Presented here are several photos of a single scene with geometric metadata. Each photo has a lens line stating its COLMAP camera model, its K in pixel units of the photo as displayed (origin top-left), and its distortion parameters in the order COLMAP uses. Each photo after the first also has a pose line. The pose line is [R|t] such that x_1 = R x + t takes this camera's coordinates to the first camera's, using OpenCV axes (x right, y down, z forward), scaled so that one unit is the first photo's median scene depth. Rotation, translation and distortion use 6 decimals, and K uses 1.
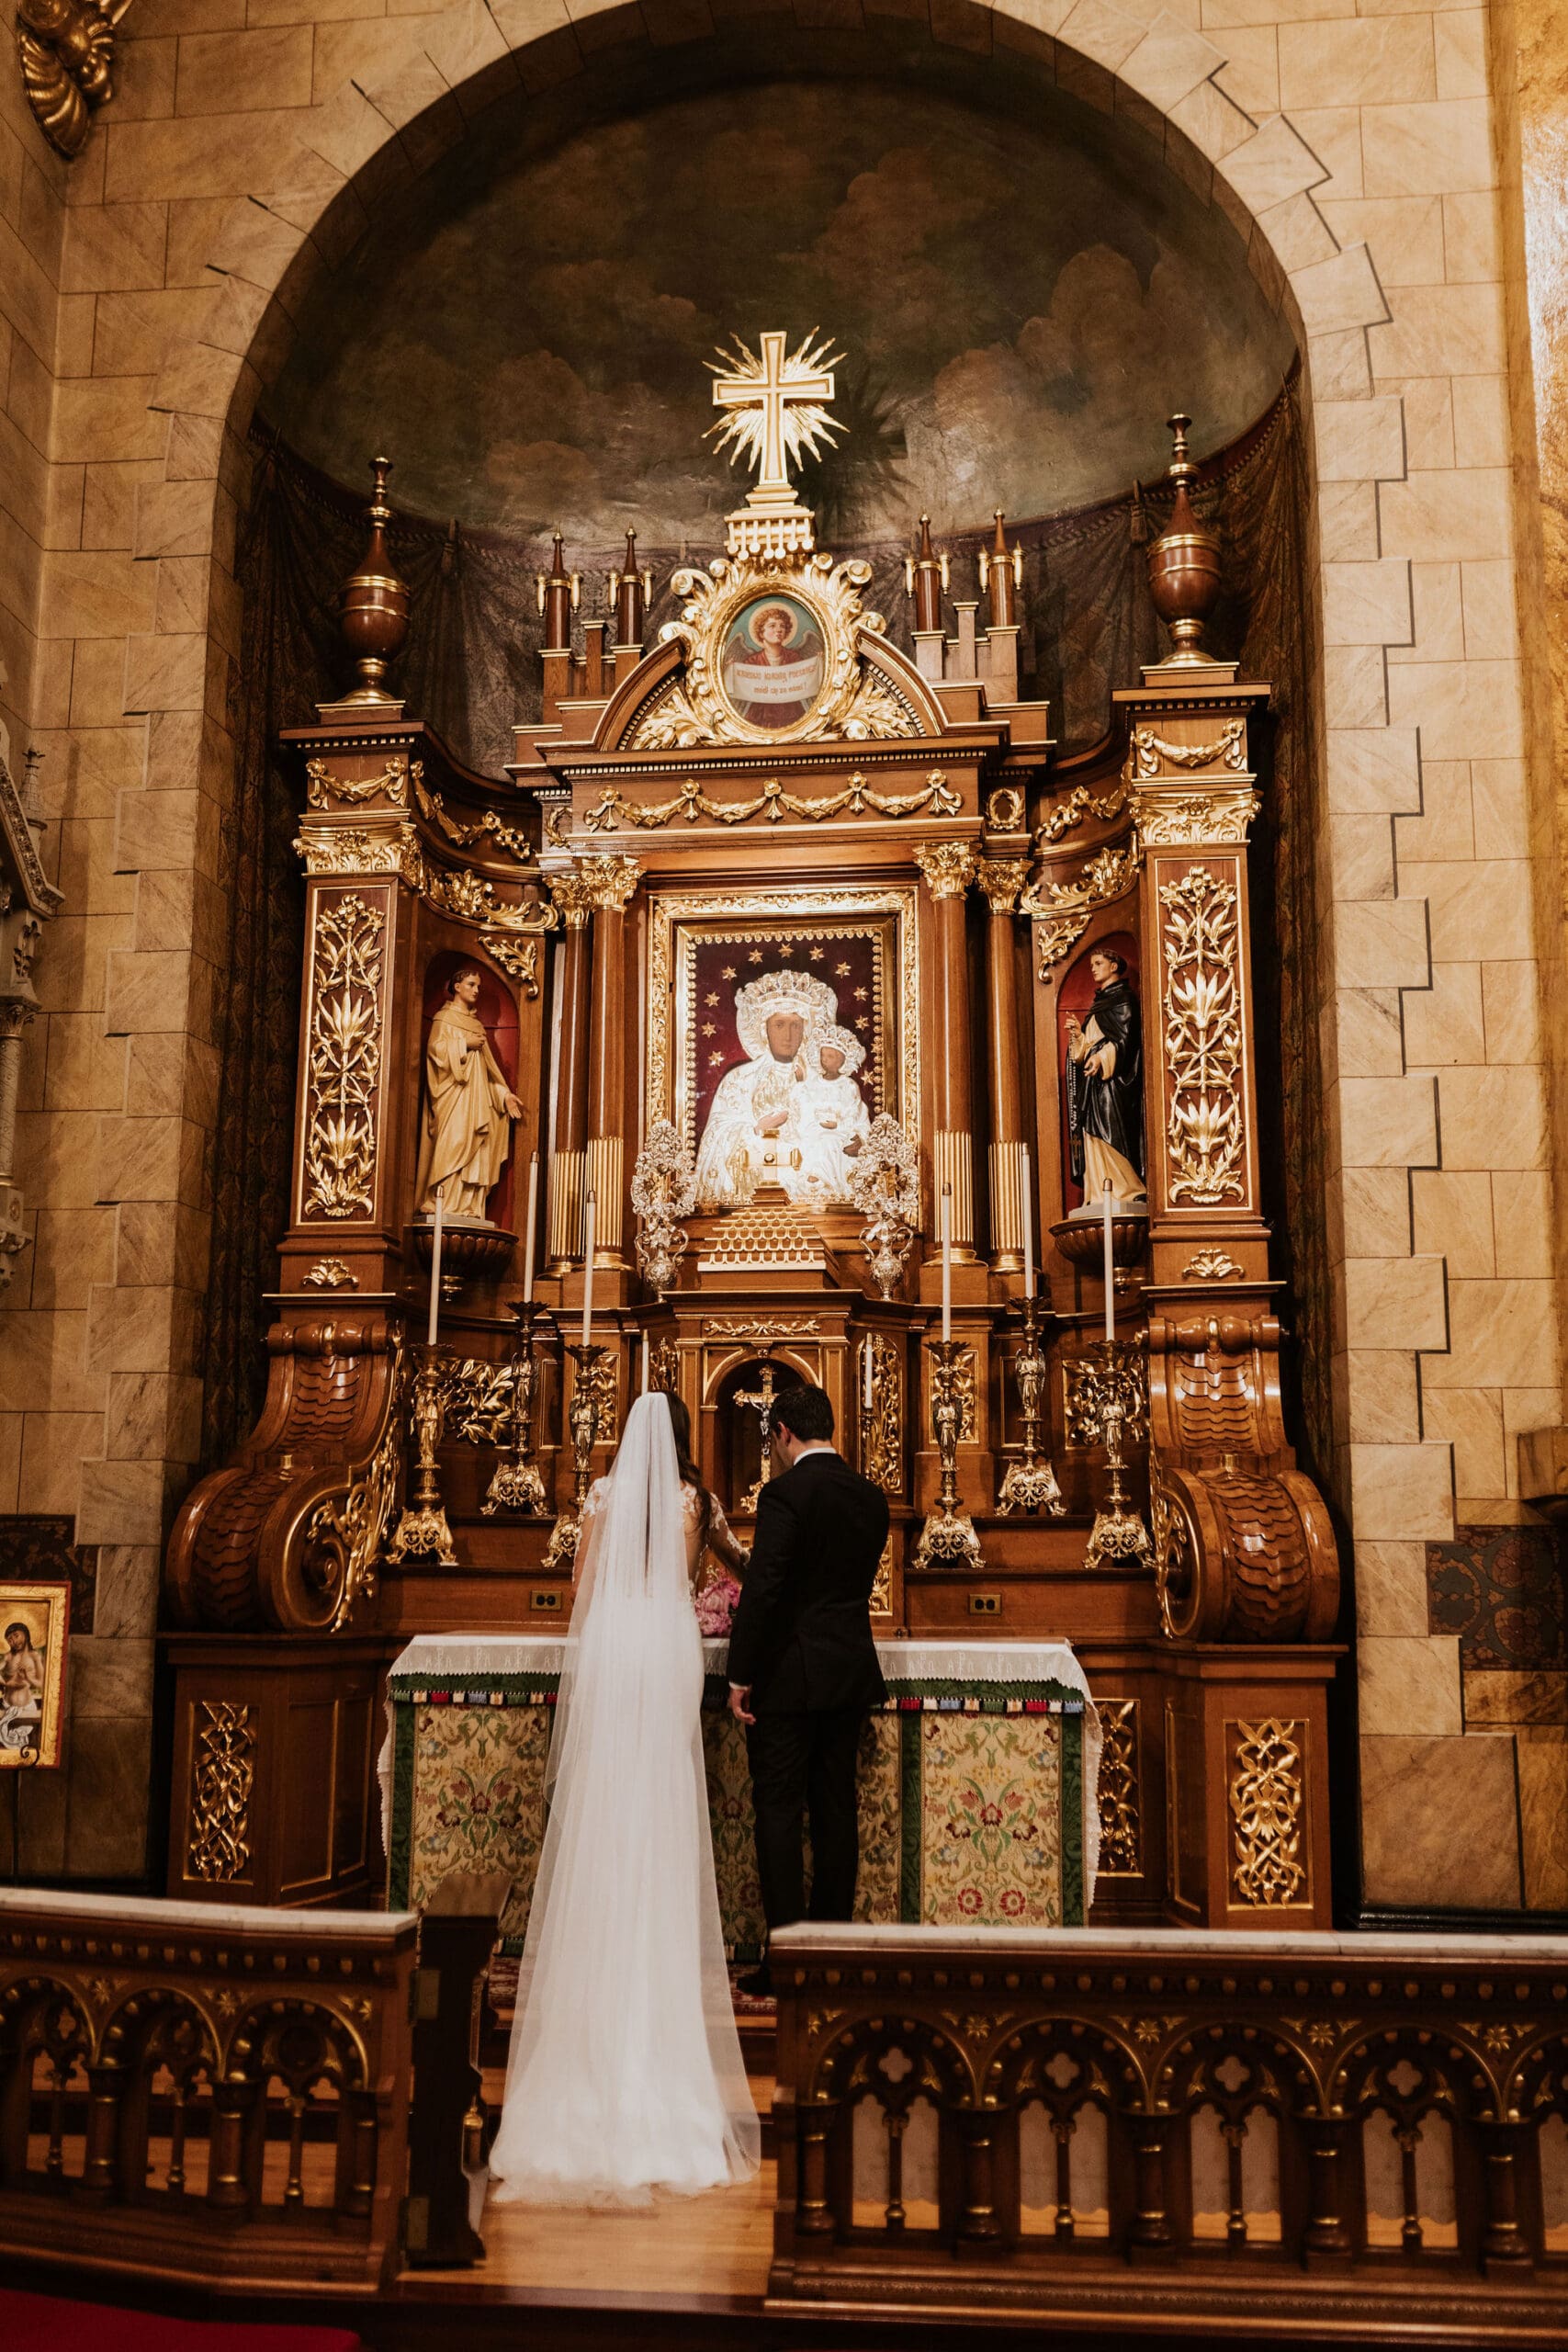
lens RADIAL K [[2433.3, 0, 786.6], [0, 2433.3, 1121.3], [0, 0, 1]] dist [-0.016976, 0.026813]
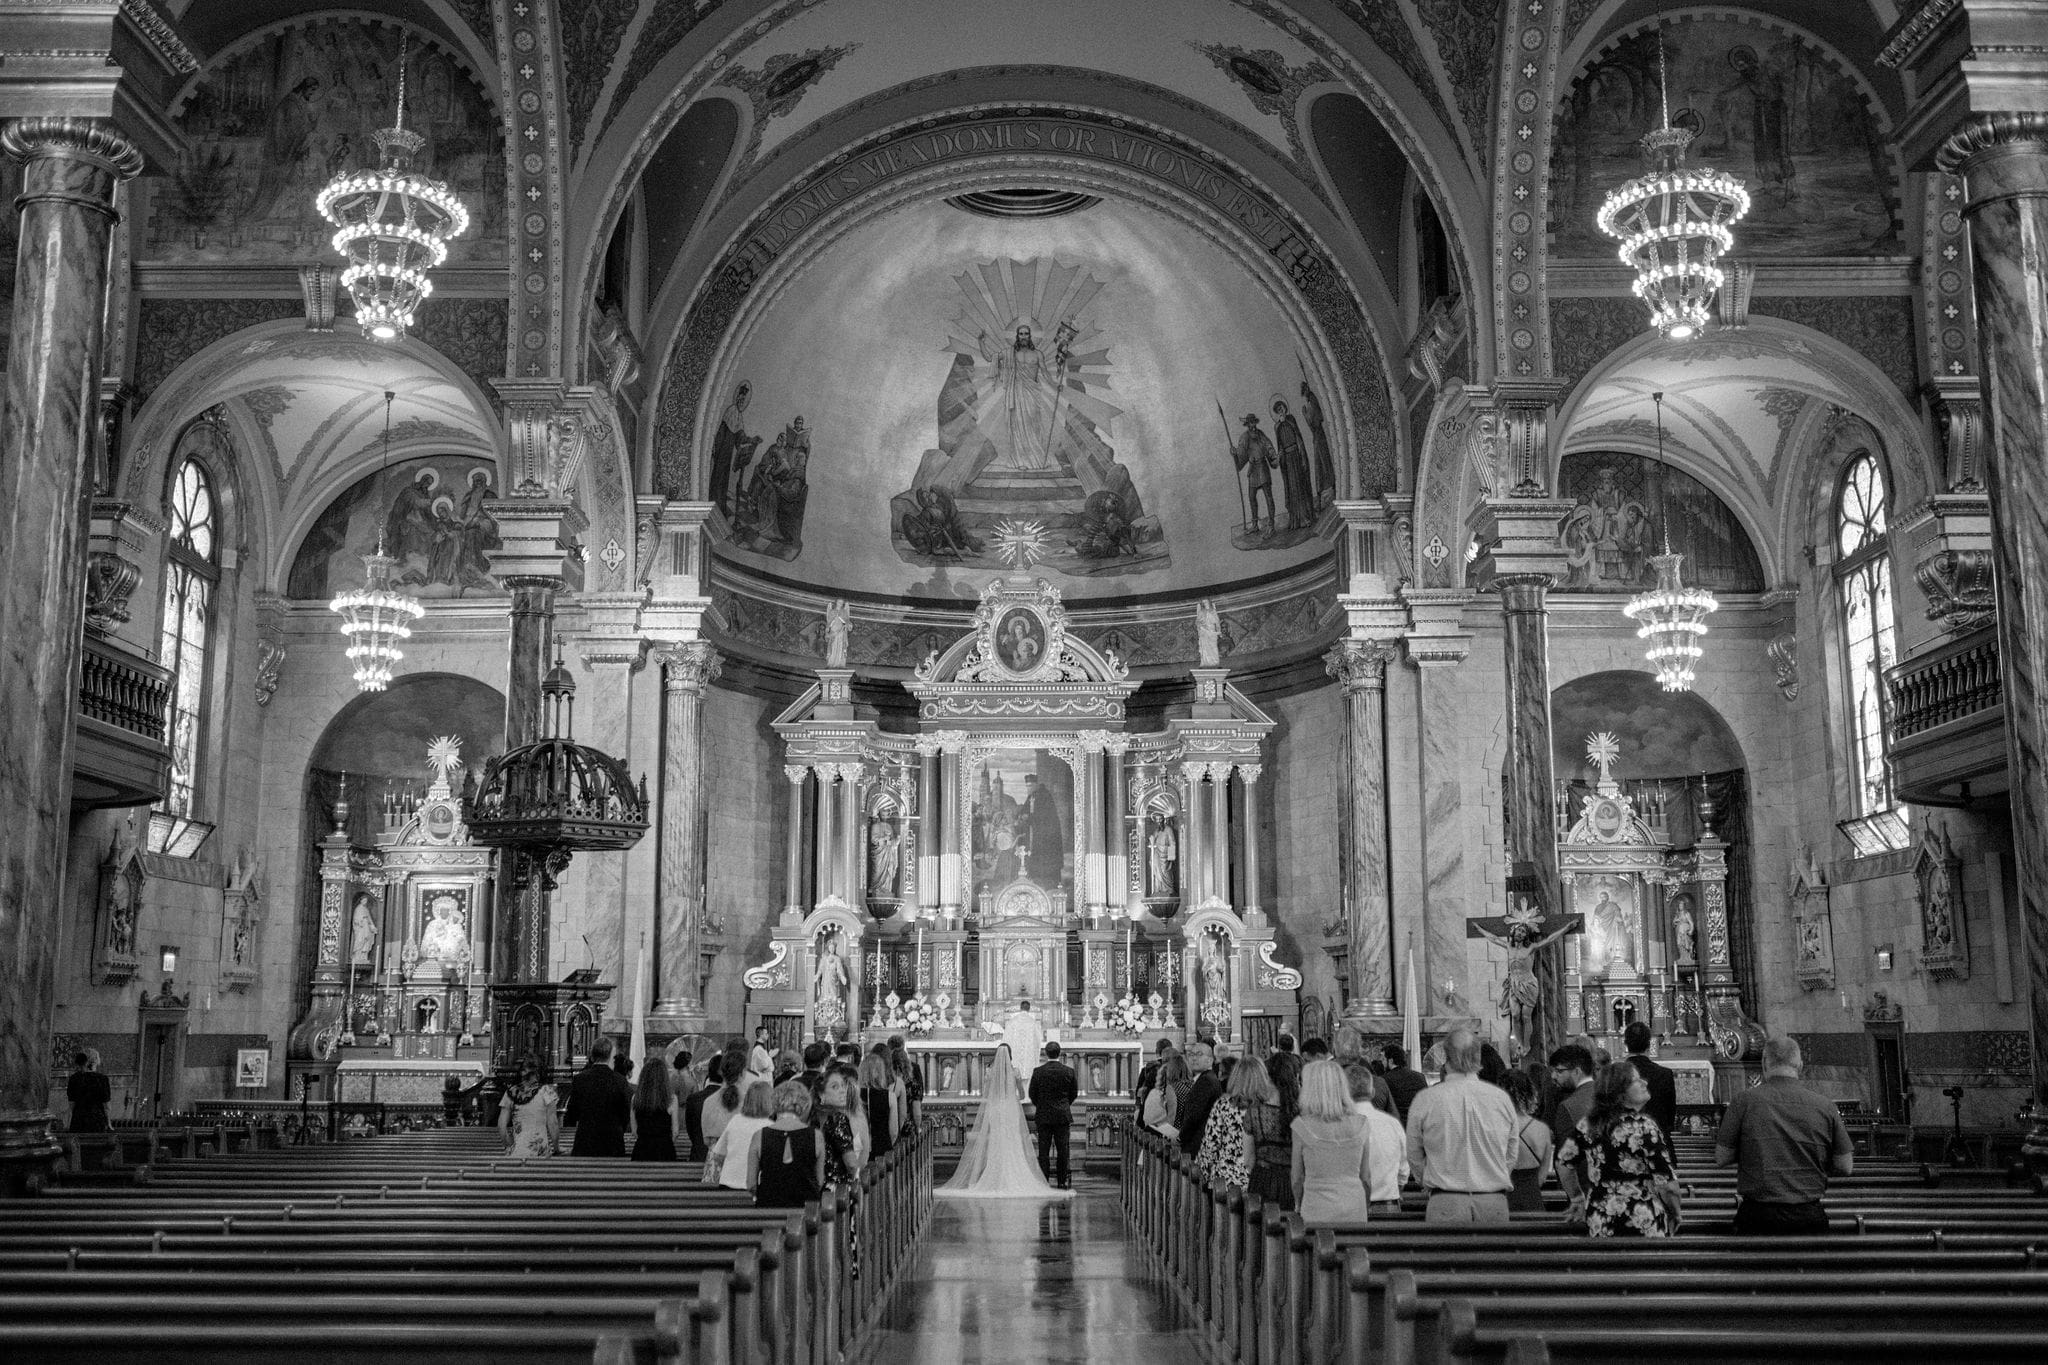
lens RADIAL K [[2038.6, 0, 1005.5], [0, 2038.6, 678.6], [0, 0, 1]] dist [-0.071350, 0.106736]
pose [[0.994331, 0.013919, 0.105418, 0.600929], [-0.015534, 0.999774, 0.014514, -0.518700], [-0.105192, -0.016069, 0.994322, -2.589114]]
